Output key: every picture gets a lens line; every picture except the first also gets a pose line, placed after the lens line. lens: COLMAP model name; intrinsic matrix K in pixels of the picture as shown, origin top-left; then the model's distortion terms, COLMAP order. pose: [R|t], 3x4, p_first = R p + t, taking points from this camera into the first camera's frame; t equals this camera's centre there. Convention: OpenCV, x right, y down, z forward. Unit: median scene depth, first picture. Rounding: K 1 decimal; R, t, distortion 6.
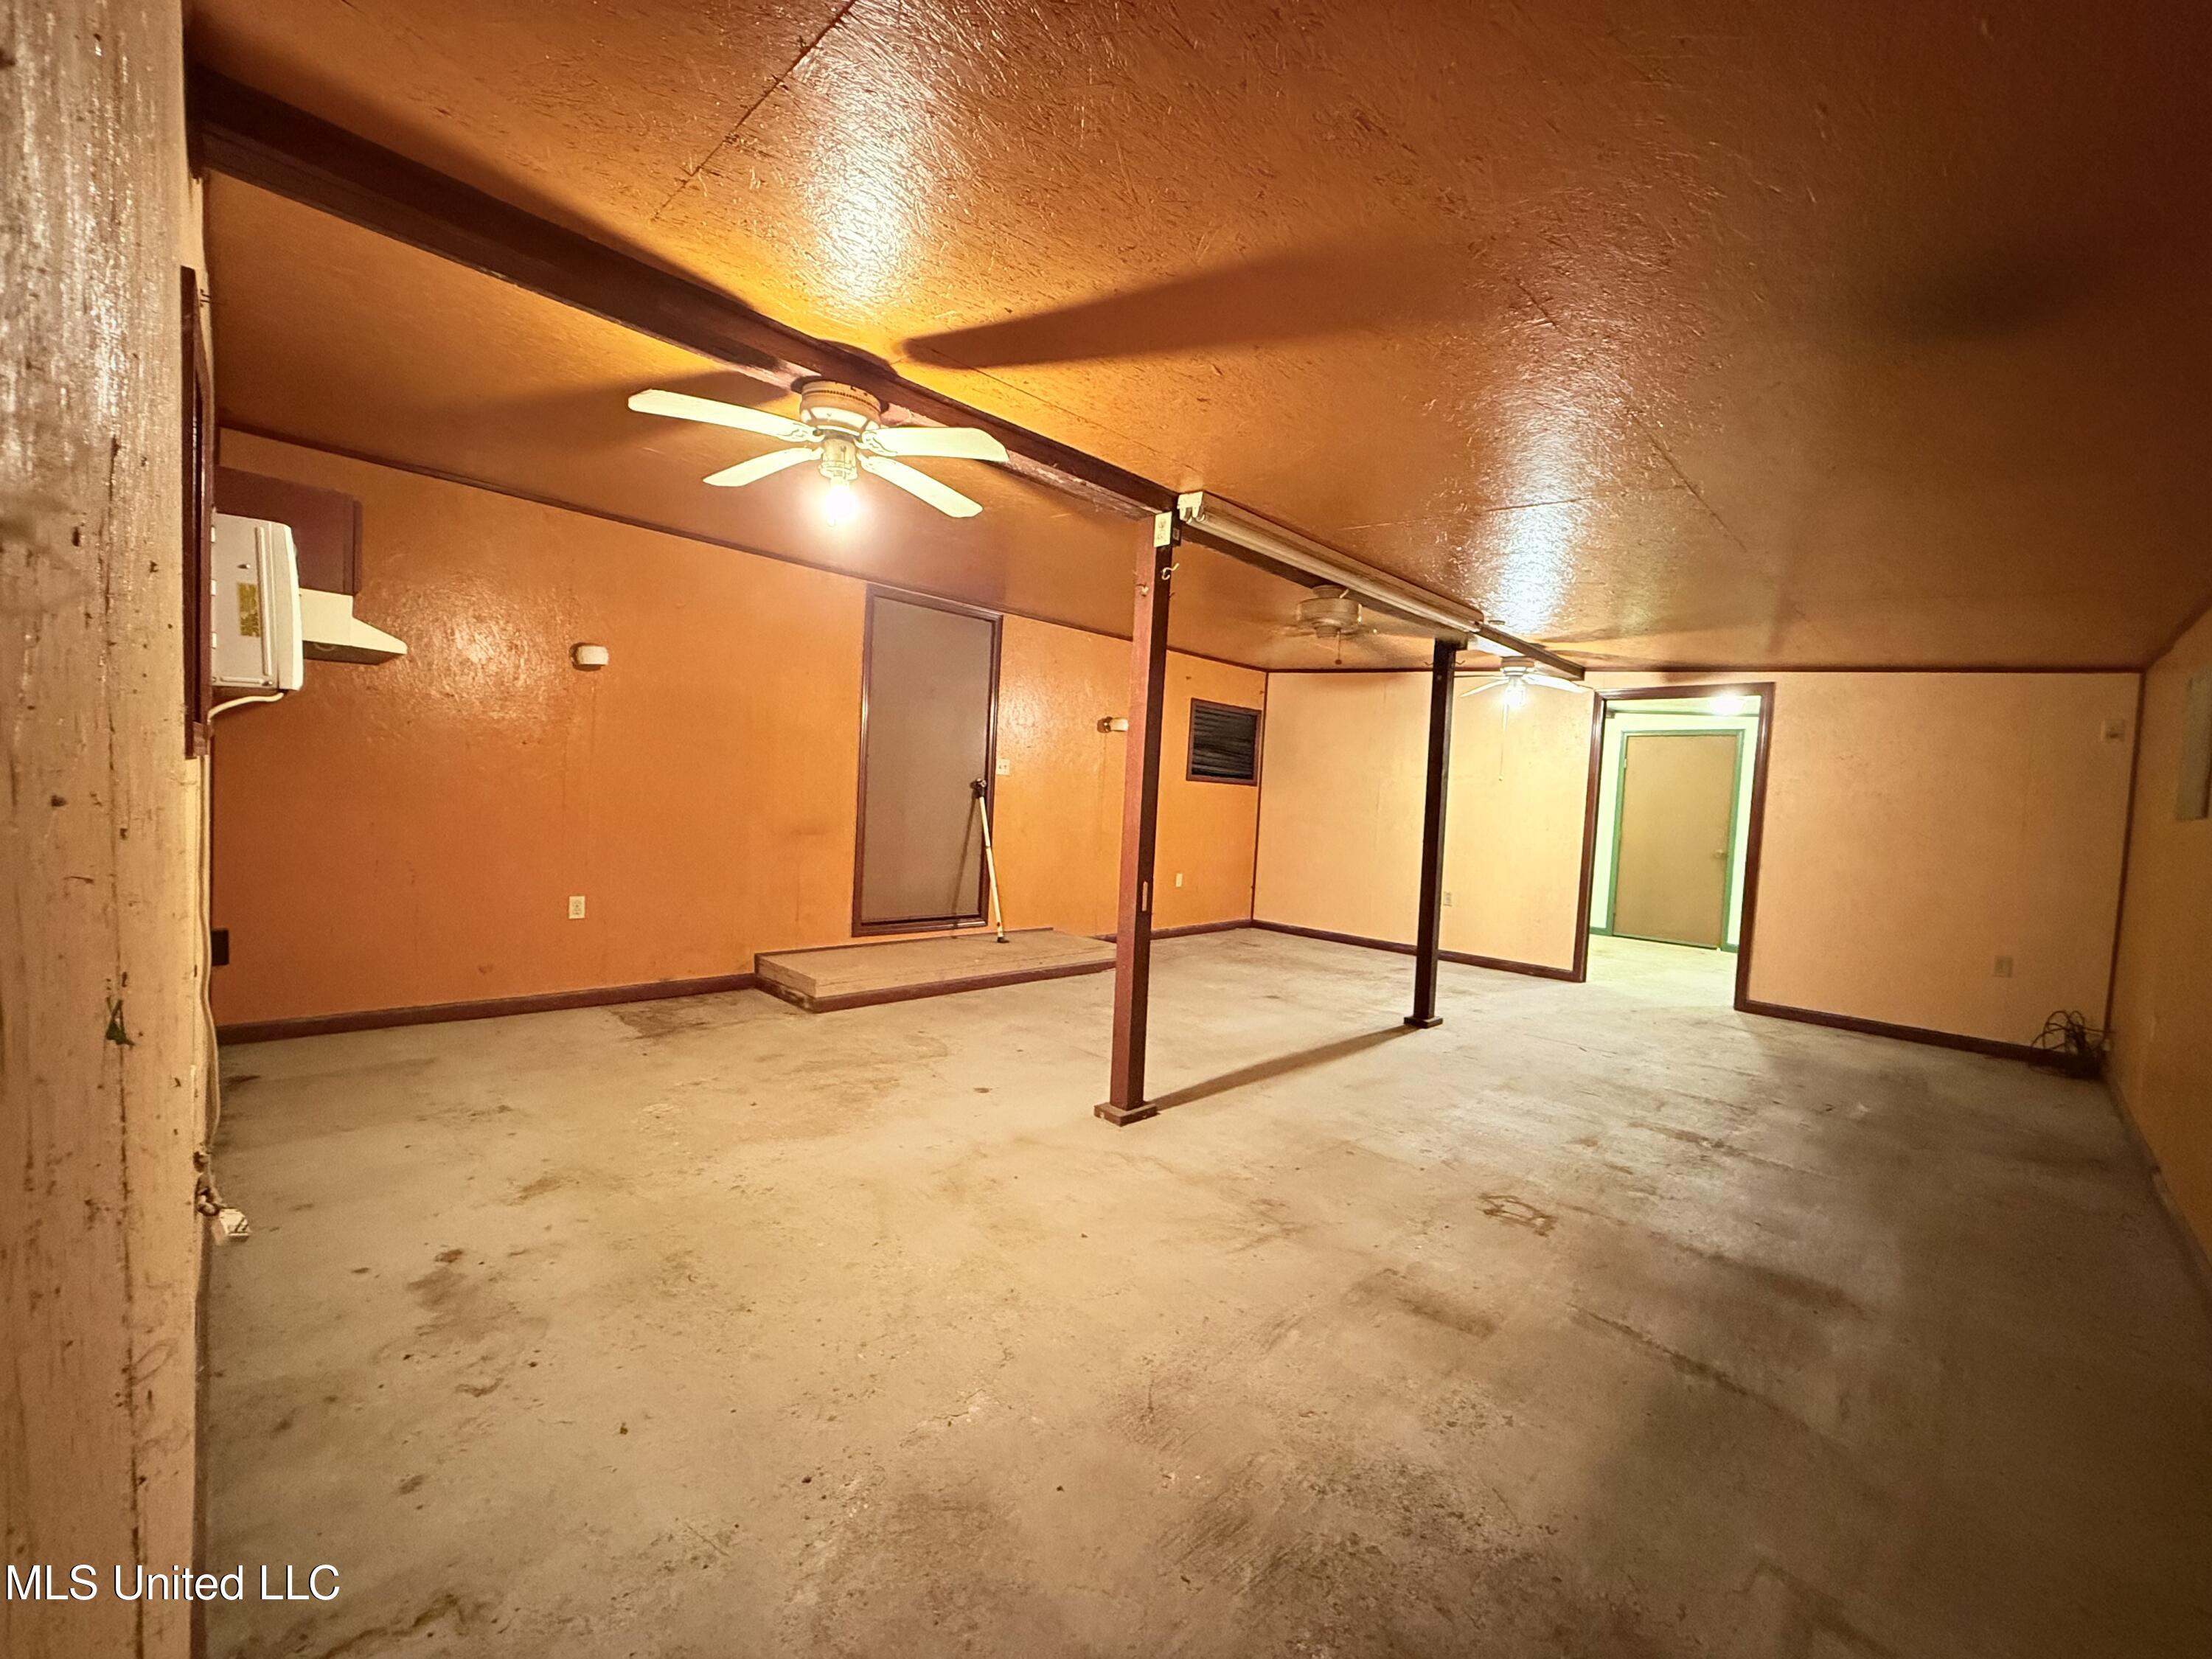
lens RADIAL K [[882.2, 0, 1102.5], [0, 882.2, 824.2], [0, 0, 1]] dist [0.000848, 0.000666]
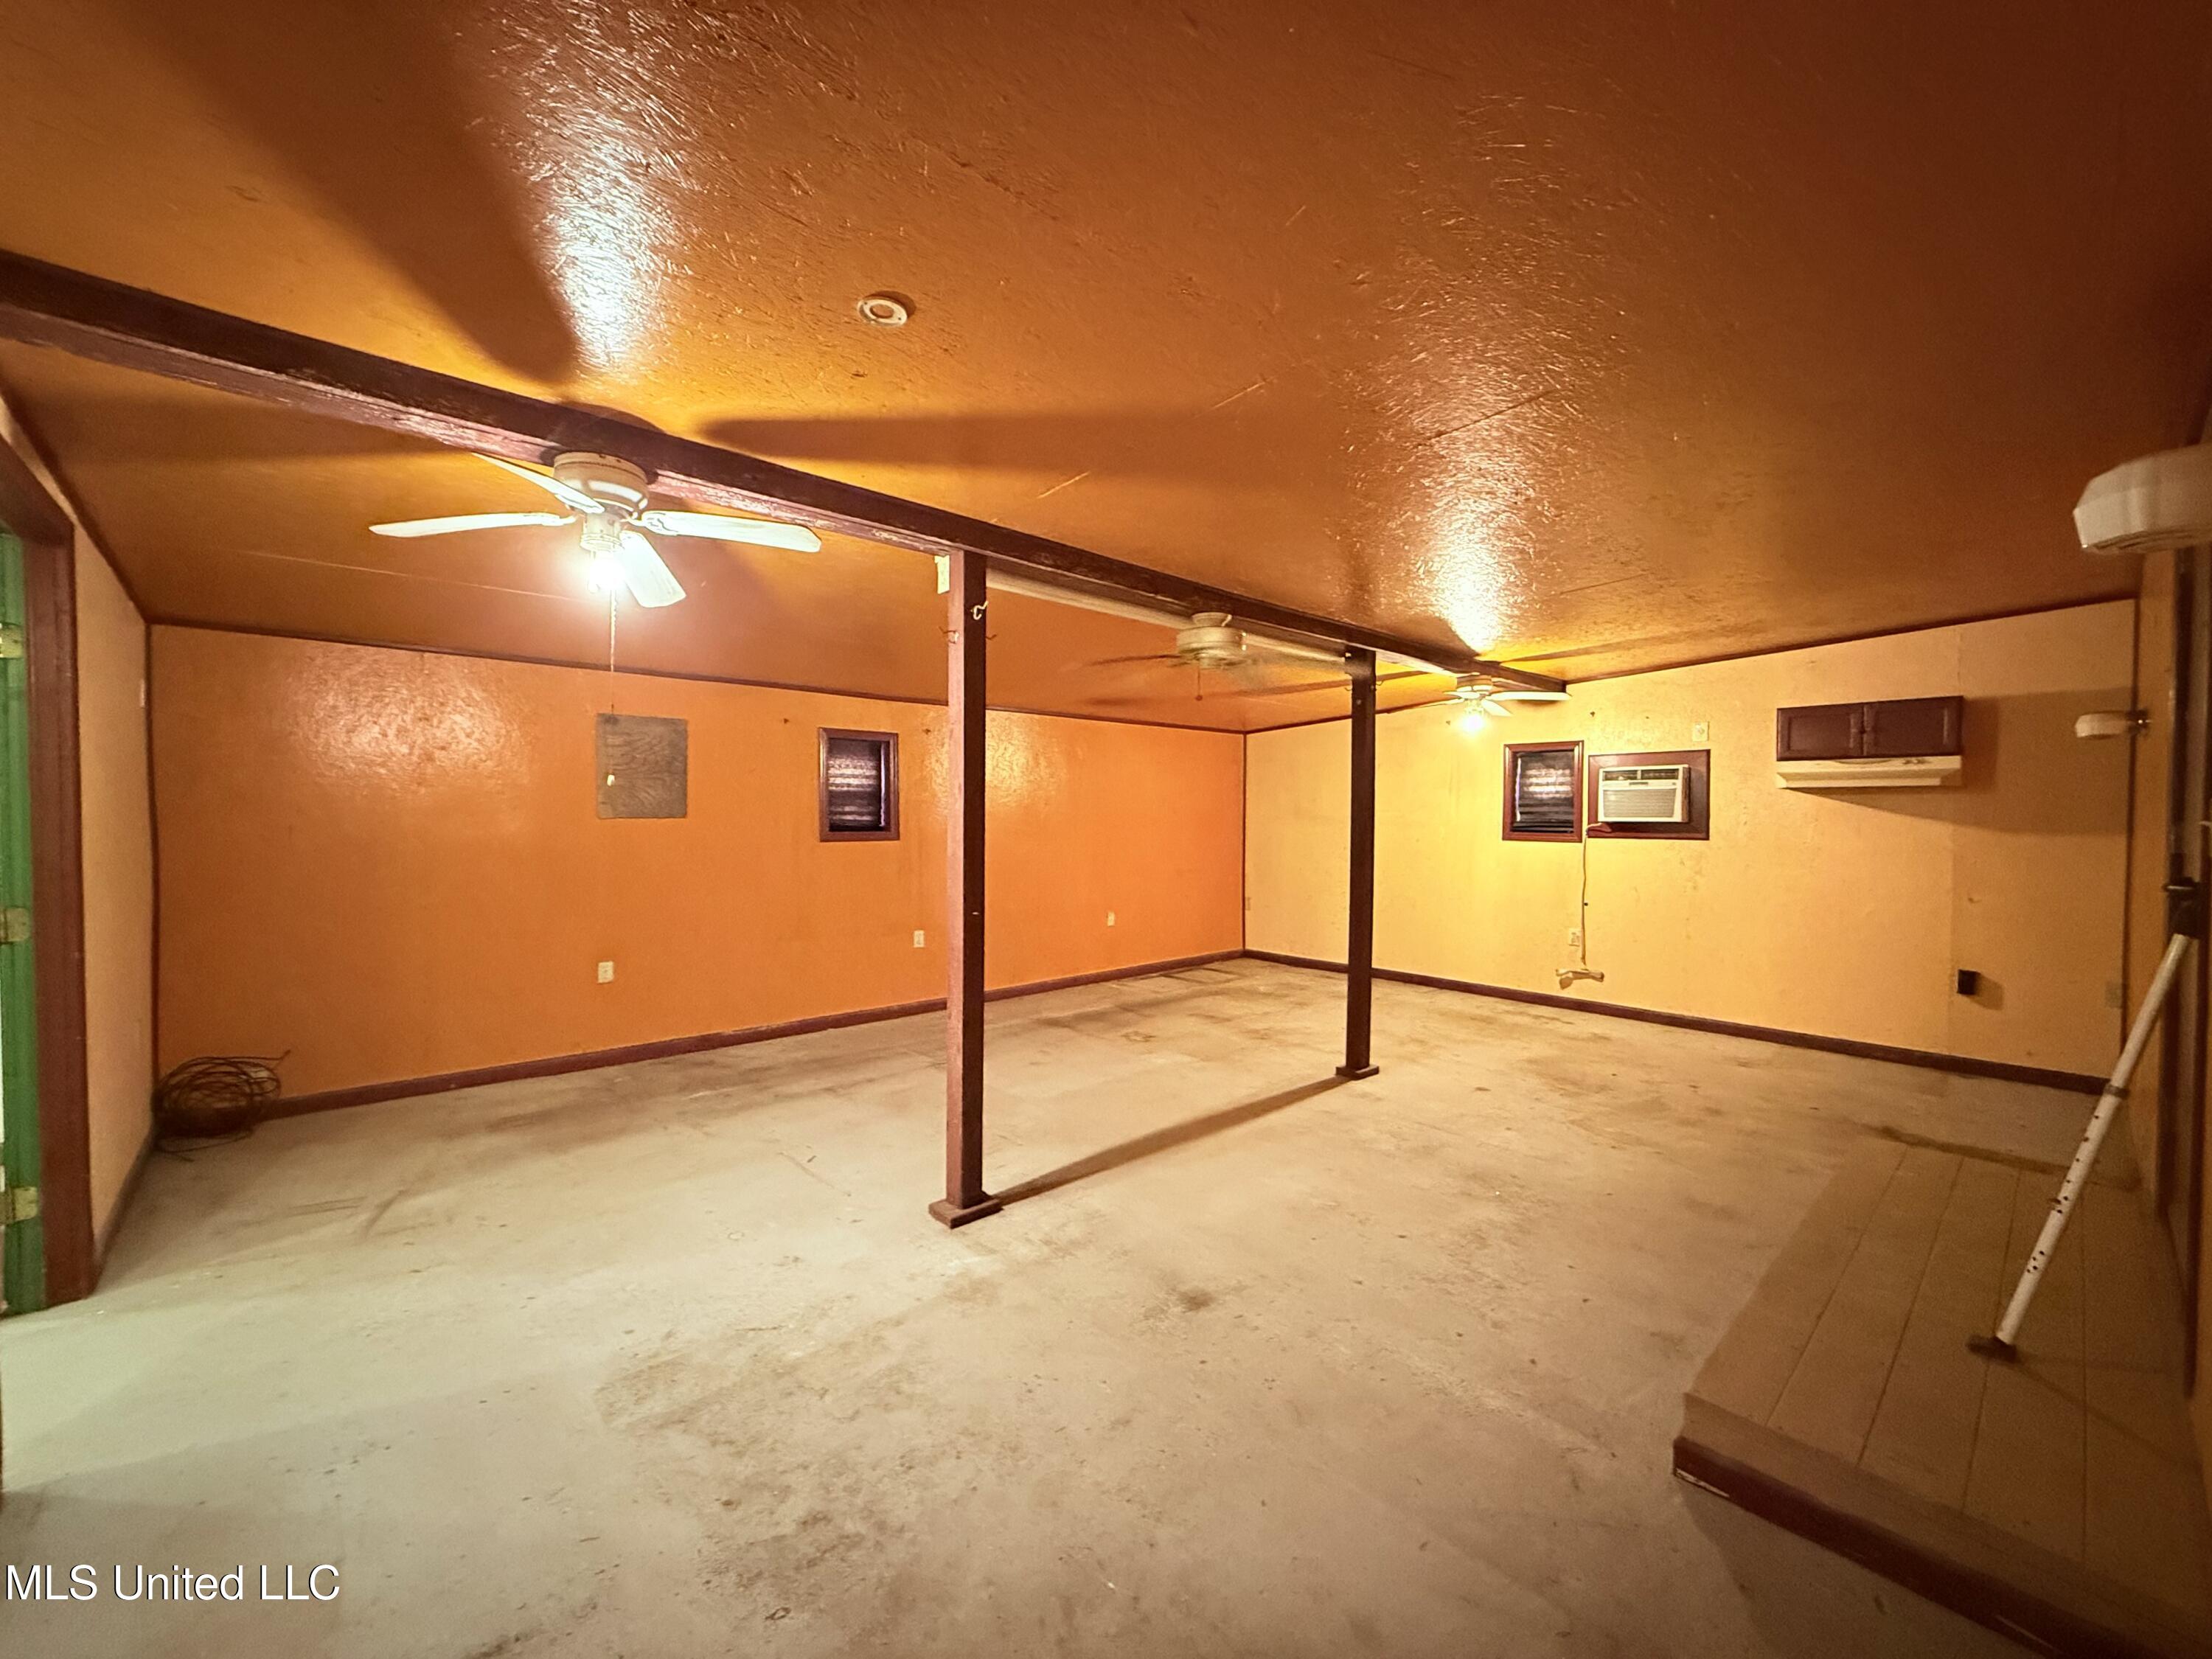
lens RADIAL K [[882.2, 0, 1100.4], [0, 882.2, 837.3], [0, 0, 1]] dist [0.000848, 0.000666]
pose [[-0.997087, -0.059290, 0.047990, 0.369536], [-0.056105, 0.996294, 0.065195, -0.108198], [-0.051678, 0.062313, -0.996718, 2.277875]]
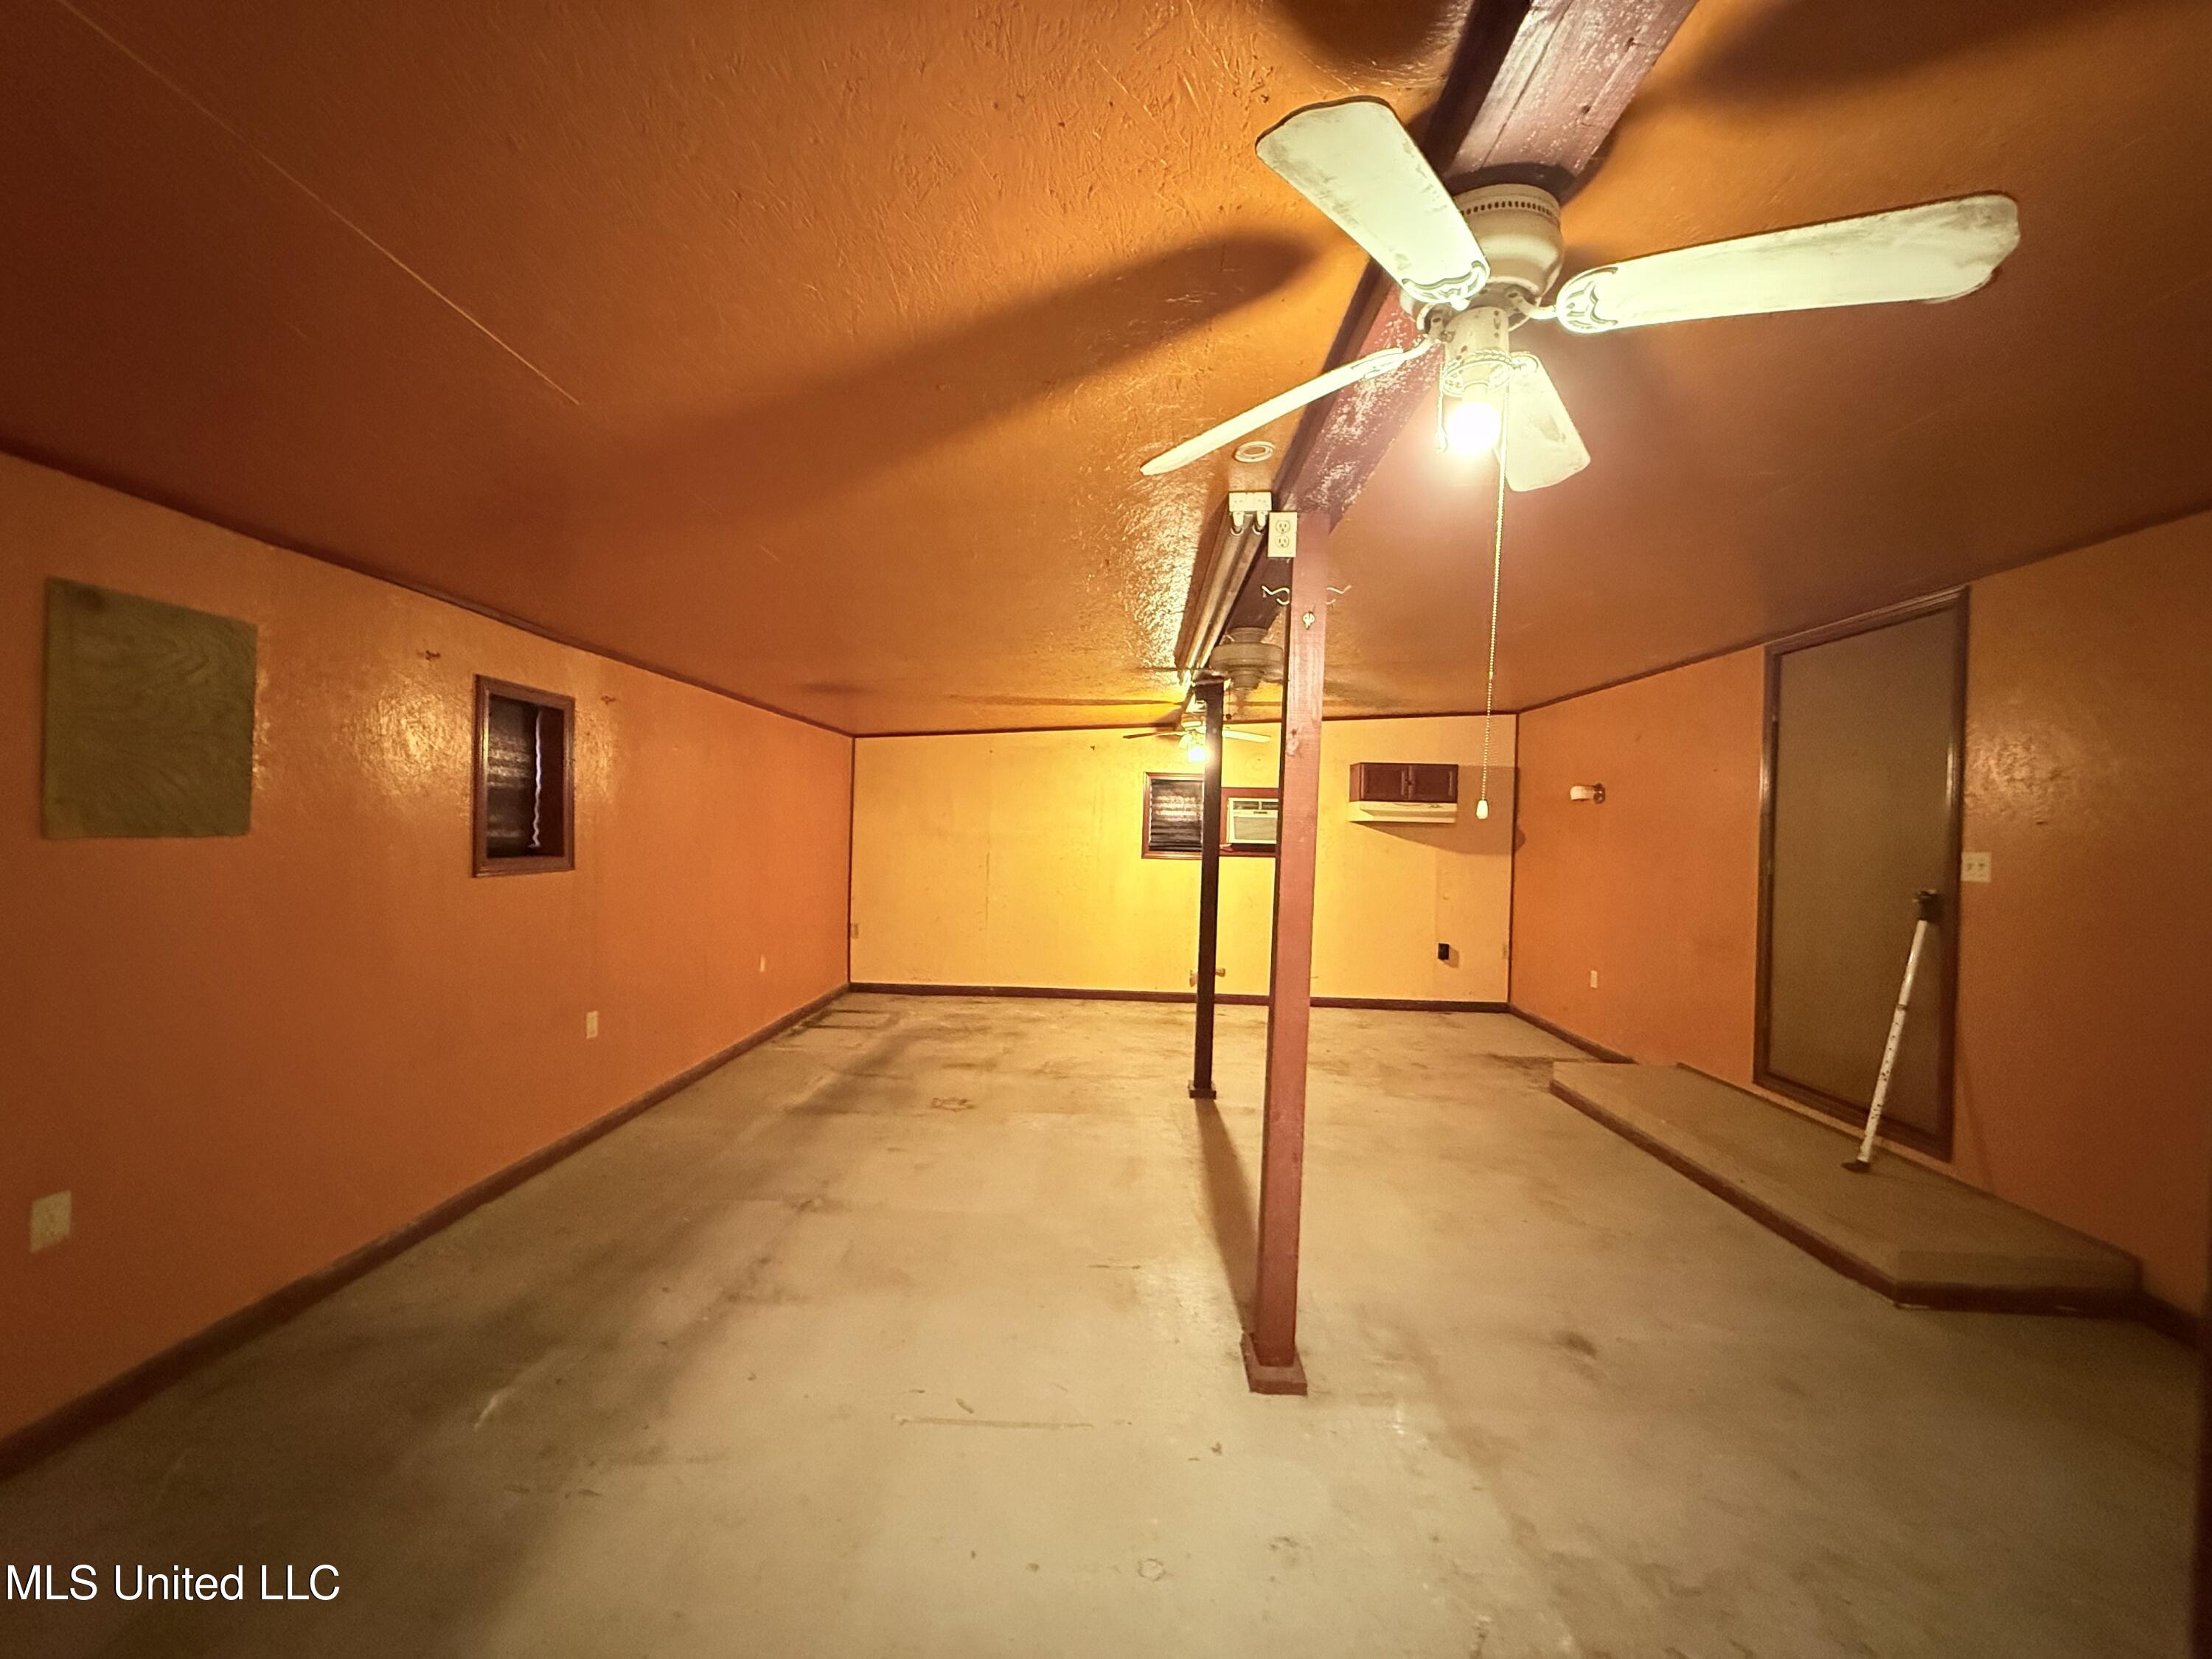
lens RADIAL K [[882.2, 0, 1111.6], [0, 882.2, 833.8], [0, 0, 1]] dist [0.000848, 0.000666]
pose [[-0.718644, -0.068927, -0.691954, 1.097299], [-0.087980, 0.996091, -0.007849, -0.062561], [0.689790, 0.055238, -0.721899, 1.815879]]
